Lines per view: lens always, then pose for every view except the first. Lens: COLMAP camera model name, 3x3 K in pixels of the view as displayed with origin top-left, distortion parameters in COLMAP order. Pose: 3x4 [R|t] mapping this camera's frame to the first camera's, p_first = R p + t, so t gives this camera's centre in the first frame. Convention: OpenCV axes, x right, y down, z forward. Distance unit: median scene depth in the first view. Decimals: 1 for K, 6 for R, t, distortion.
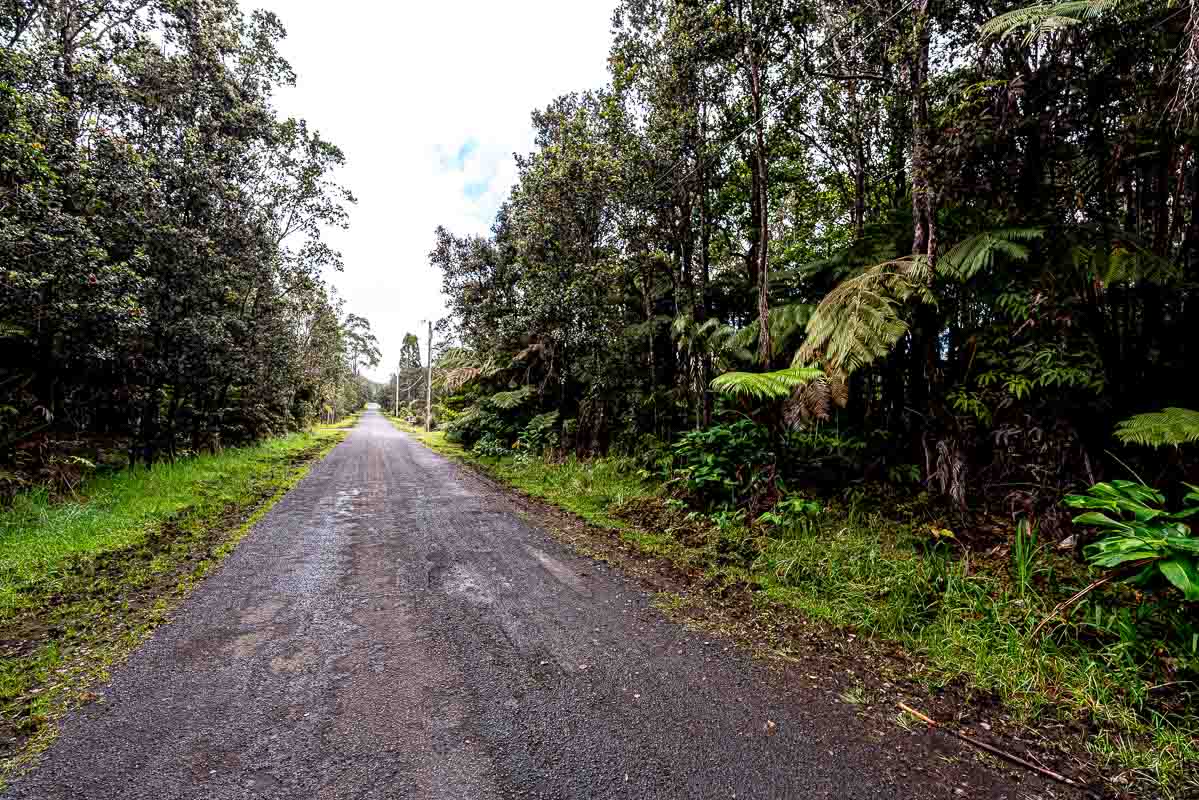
lens RADIAL K [[481.0, 0, 604.6], [0, 481.0, 399.0], [0, 0, 1]] dist [0.000270, -0.000648]
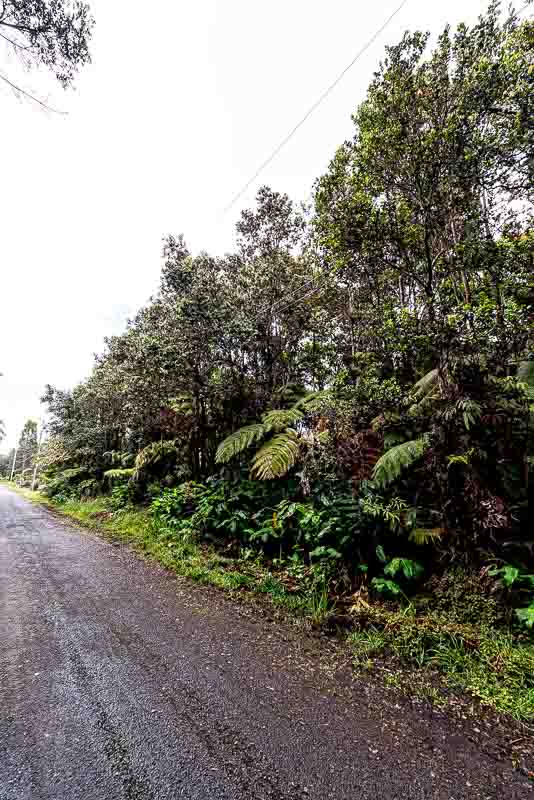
lens RADIAL K [[320.9, 0, 268.5], [0, 320.9, 402.4], [0, 0, 1]] dist [0.000270, -0.000648]
pose [[0.968015, 0.057520, 0.244211, 0.138165], [-0.007407, 0.979493, -0.201342, -0.012723], [-0.250784, 0.193093, 0.948590, -0.302121]]
